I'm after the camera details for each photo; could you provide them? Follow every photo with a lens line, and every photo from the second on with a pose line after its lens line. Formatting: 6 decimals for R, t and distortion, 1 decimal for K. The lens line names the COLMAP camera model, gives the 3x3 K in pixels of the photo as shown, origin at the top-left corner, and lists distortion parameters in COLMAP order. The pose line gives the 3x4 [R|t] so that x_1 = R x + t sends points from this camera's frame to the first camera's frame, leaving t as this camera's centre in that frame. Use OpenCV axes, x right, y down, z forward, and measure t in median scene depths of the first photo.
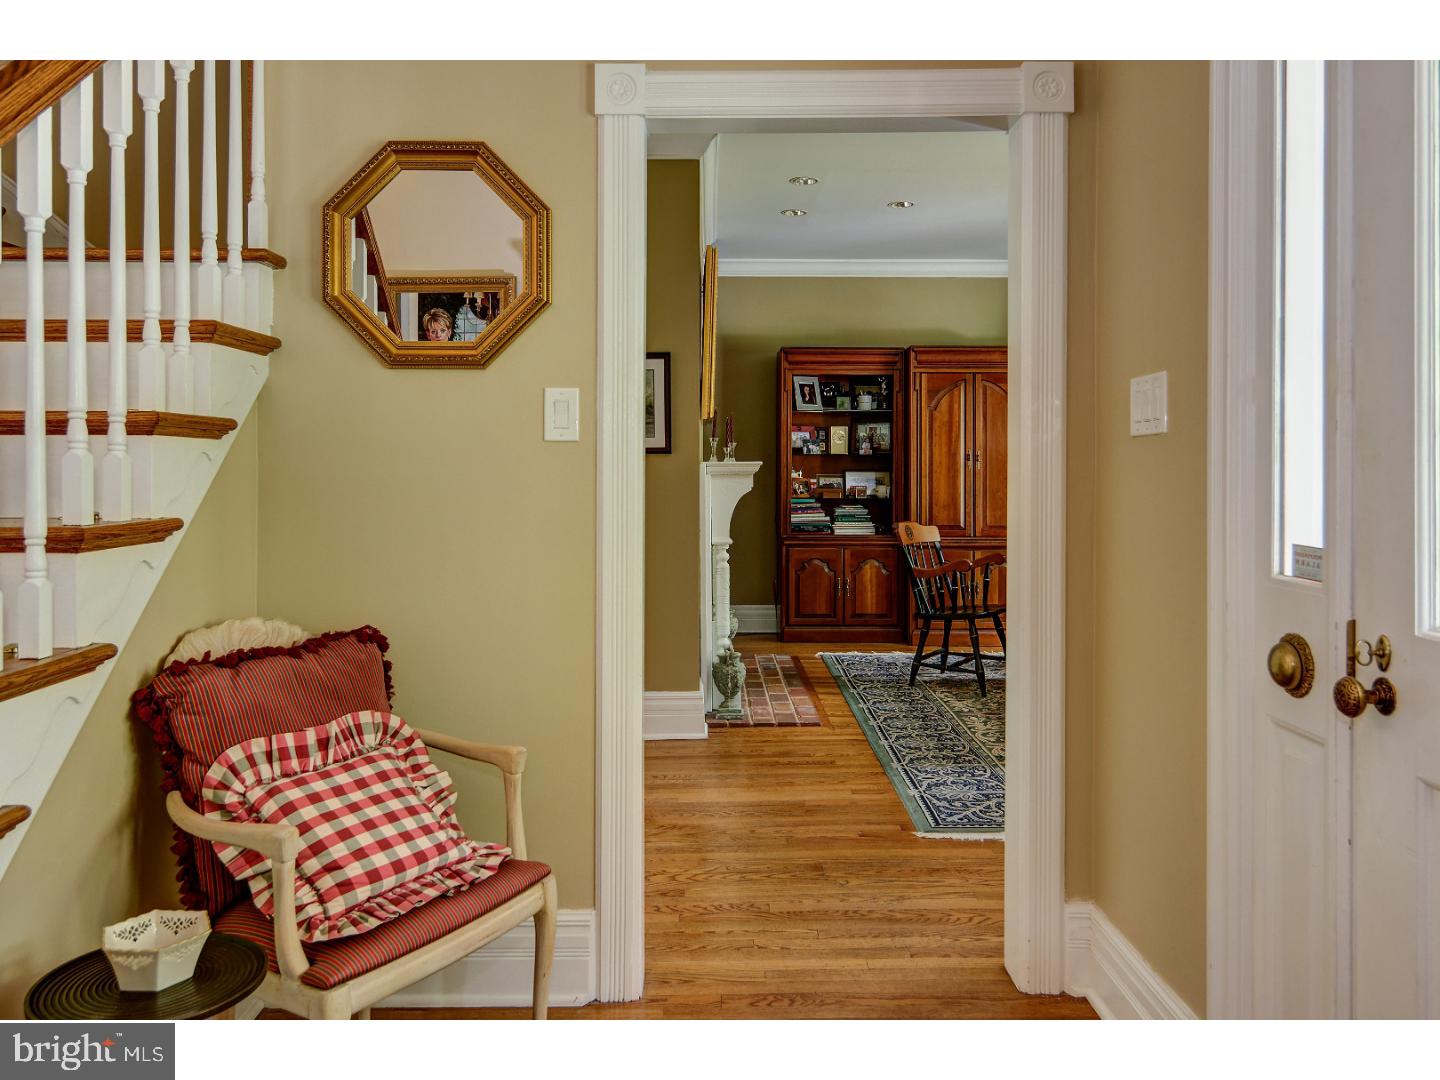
lens RADIAL K [[1061.3, 0, 721.7], [0, 1061.3, 493.7], [0, 0, 1]] dist [0.001805, 0.000207]
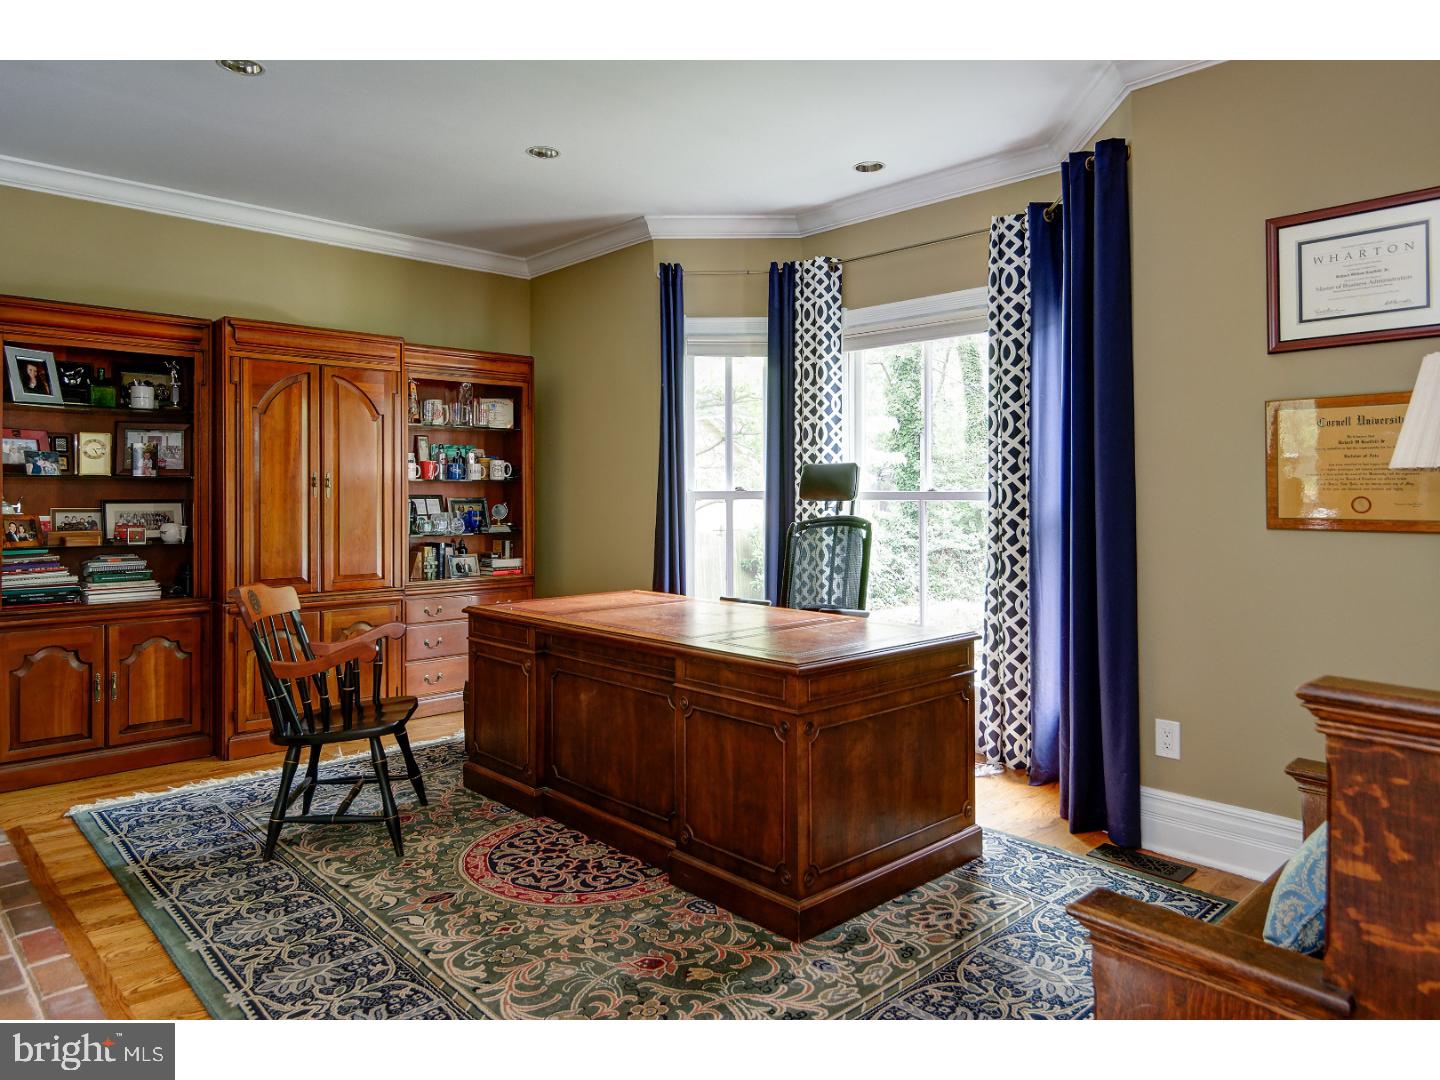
lens RADIAL K [[992.8, 0, 714.2], [0, 992.8, 486.7], [0, 0, 1]] dist [0.045080, -0.002700]
pose [[0.758425, 0.002840, 0.651754, -0.002220], [0.017729, 0.999531, -0.024987, -0.009302], [-0.651519, 0.030506, 0.758019, 0.306346]]
